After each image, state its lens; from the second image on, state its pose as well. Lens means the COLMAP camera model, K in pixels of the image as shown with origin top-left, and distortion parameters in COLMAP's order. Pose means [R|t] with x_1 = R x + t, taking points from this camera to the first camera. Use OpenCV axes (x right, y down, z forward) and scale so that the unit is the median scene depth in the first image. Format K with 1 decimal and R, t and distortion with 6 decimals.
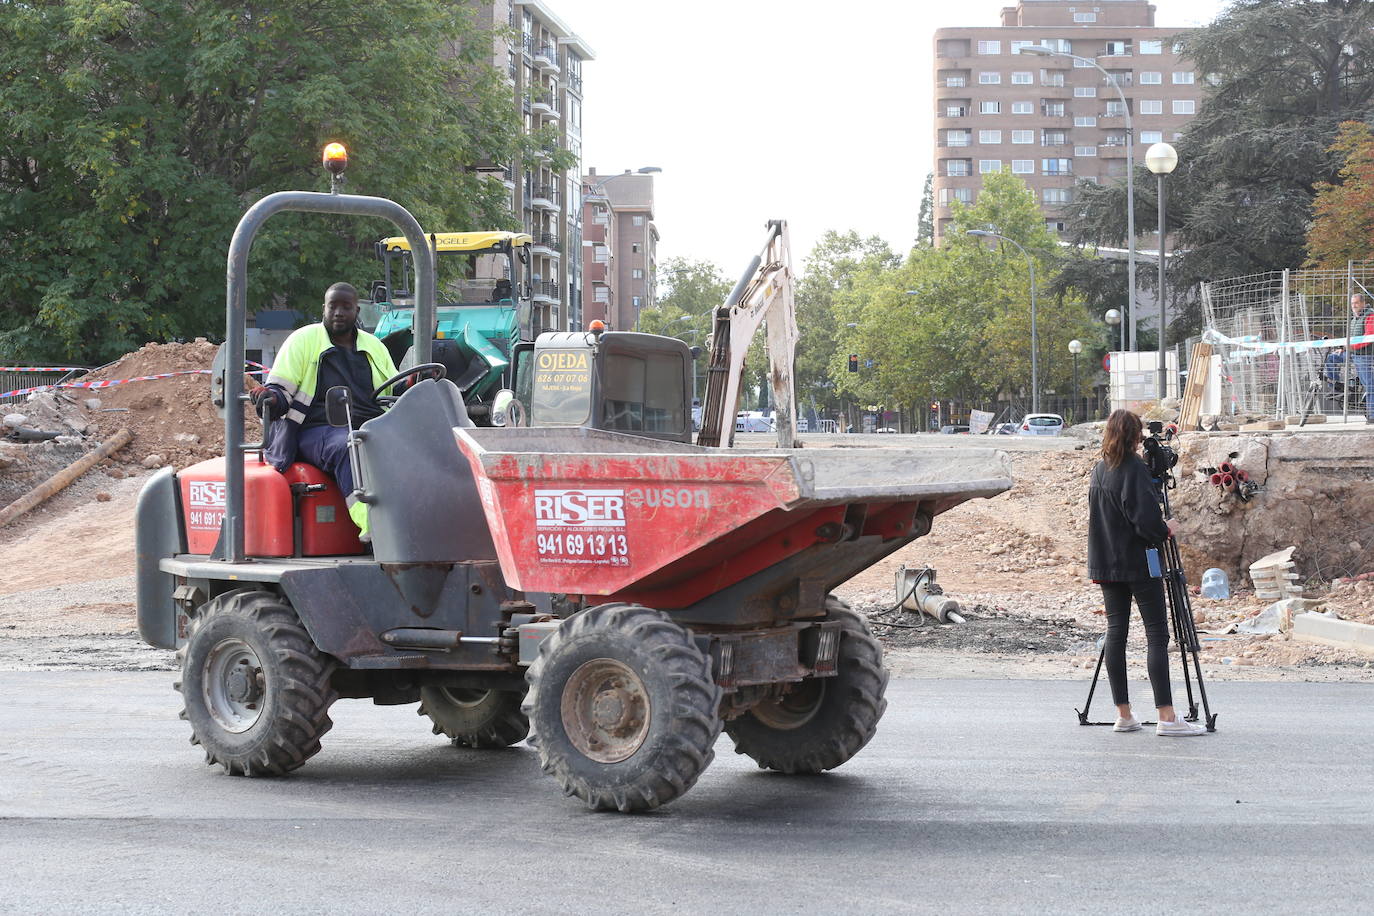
lens RADIAL K [[3000.6, 0, 687.0], [0, 3000.6, 458.0], [0, 0, 1]] dist [-0.159689, -0.369645]
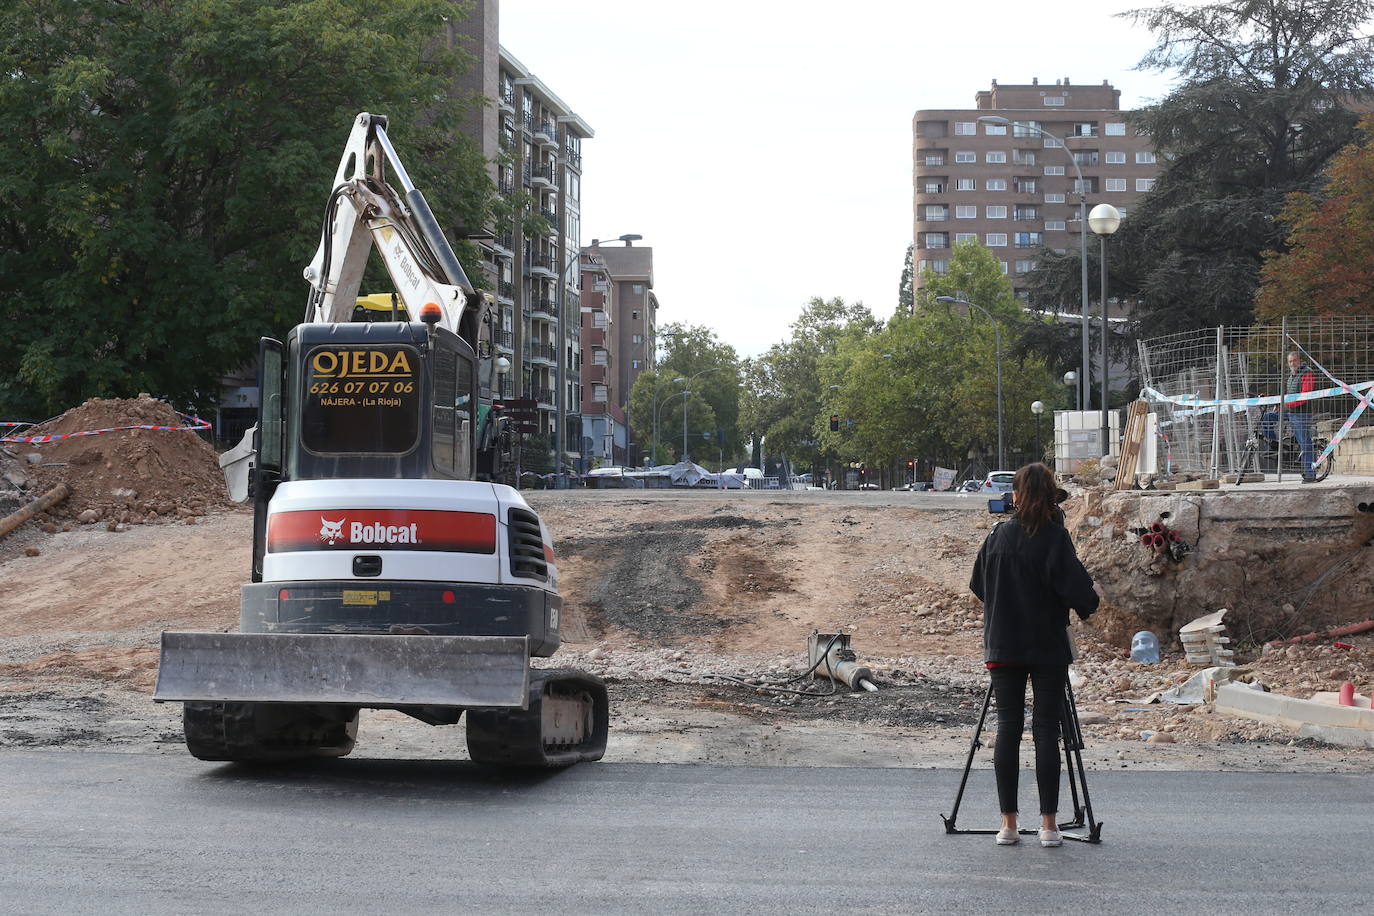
lens RADIAL K [[2780.8, 0, 687.0], [0, 2780.8, 458.0], [0, 0, 1]] dist [-0.254771, -0.108036]
pose [[0.999994, 0.003205, -0.001299, 0.010194], [-0.003229, 0.999815, -0.018949, -0.000729], [0.001238, 0.018953, 0.999820, 0.035221]]
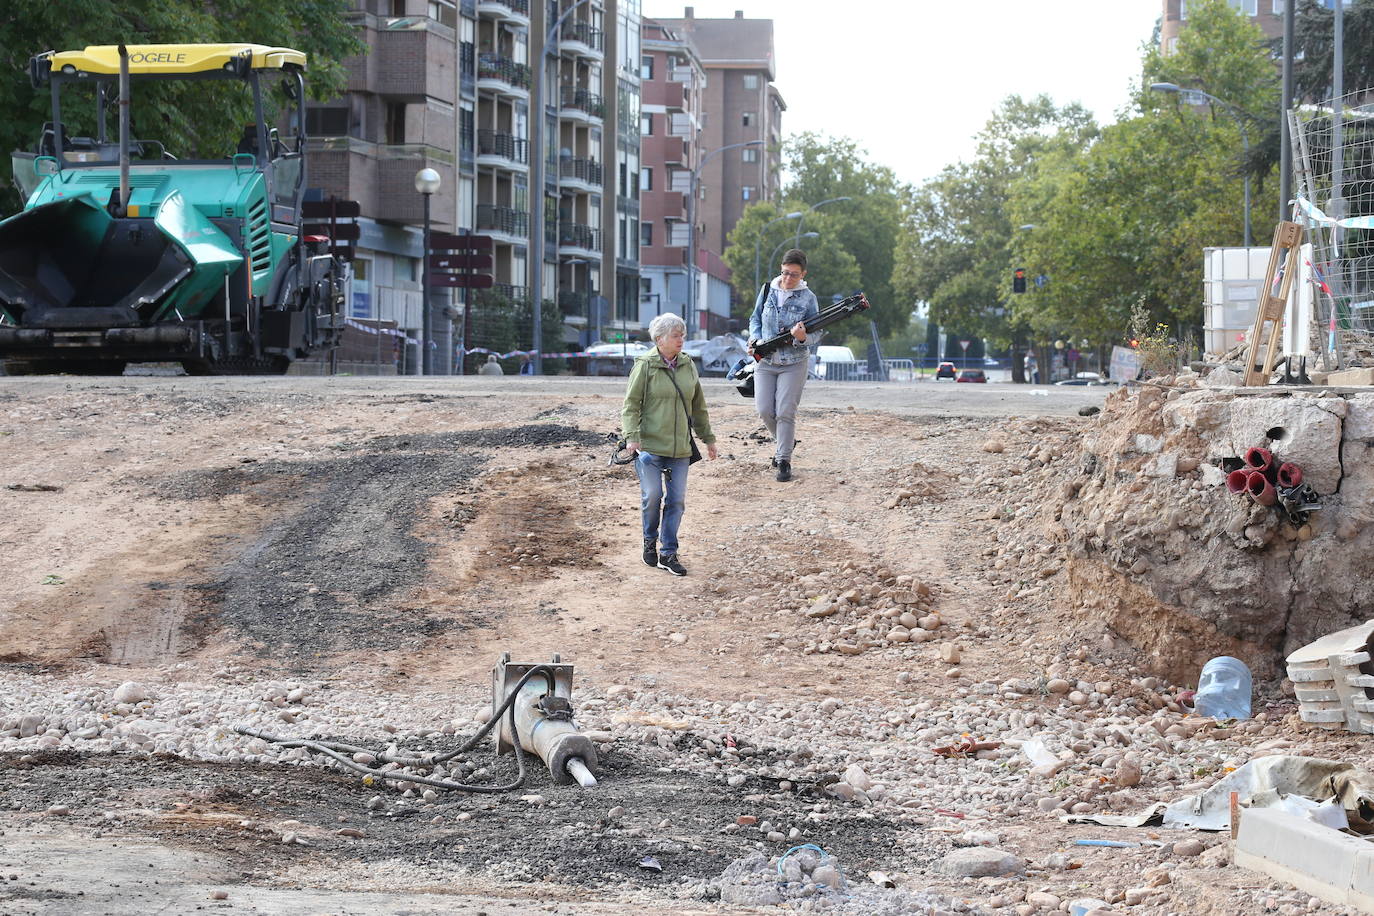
lens RADIAL K [[4006.5, 0, 687.0], [0, 4006.5, 458.0], [0, 0, 1]] dist [0.240510, 0.016994]
pose [[0.998988, 0.013385, -0.042937, 0.041273], [-0.012853, 0.999837, 0.012642, -0.001538], [0.043099, -0.012078, 0.998998, 0.112802]]
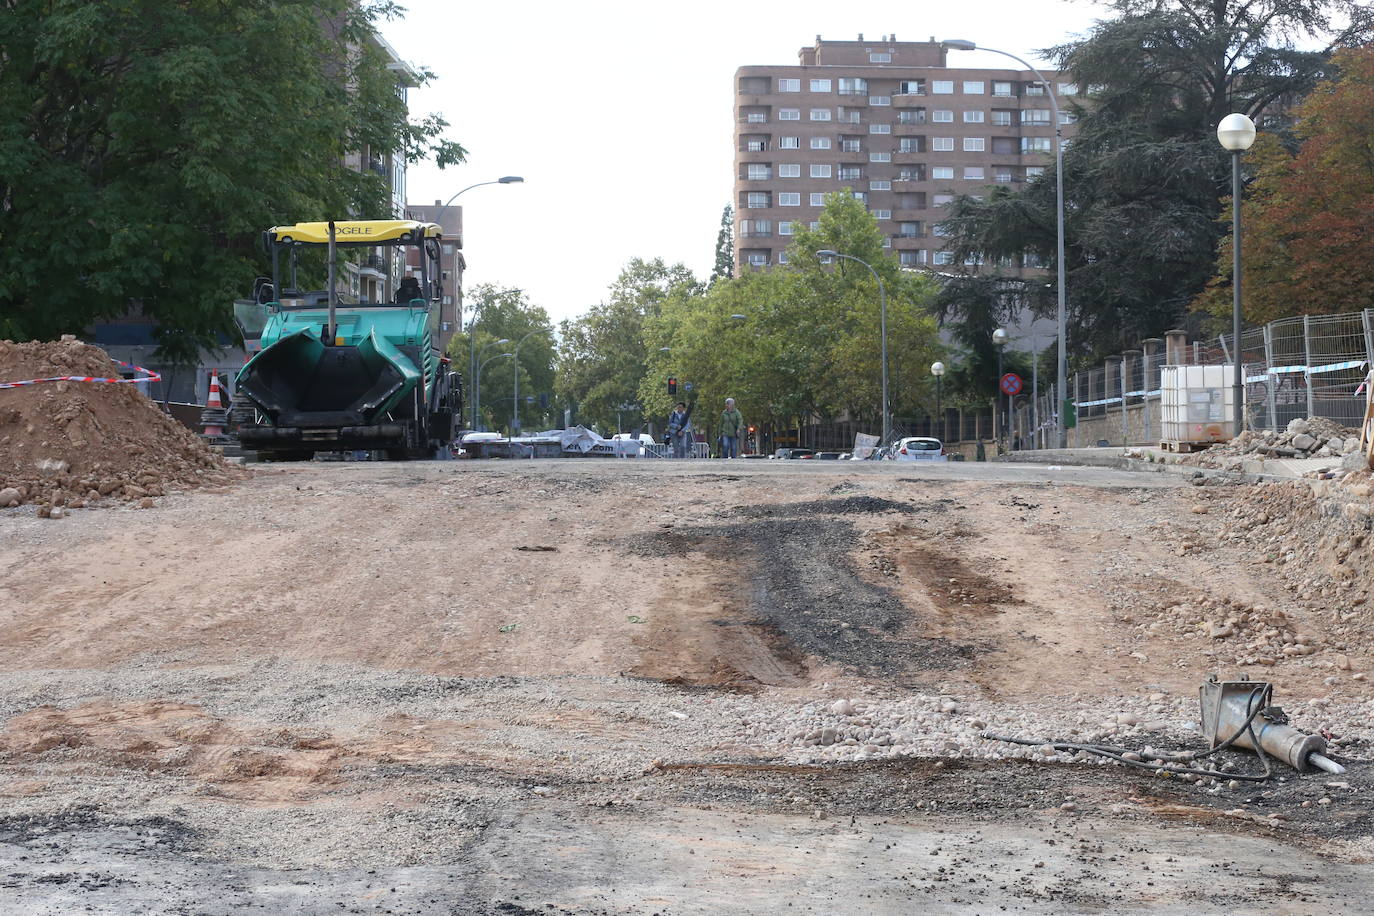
lens RADIAL K [[2780.8, 0, 687.0], [0, 2780.8, 458.0], [0, 0, 1]] dist [-0.254771, -0.108036]
pose [[0.997014, 0.004647, 0.077086, -0.027716], [-0.004138, 0.999969, -0.006756, -0.002104], [-0.077115, 0.006417, 0.997002, 0.134545]]
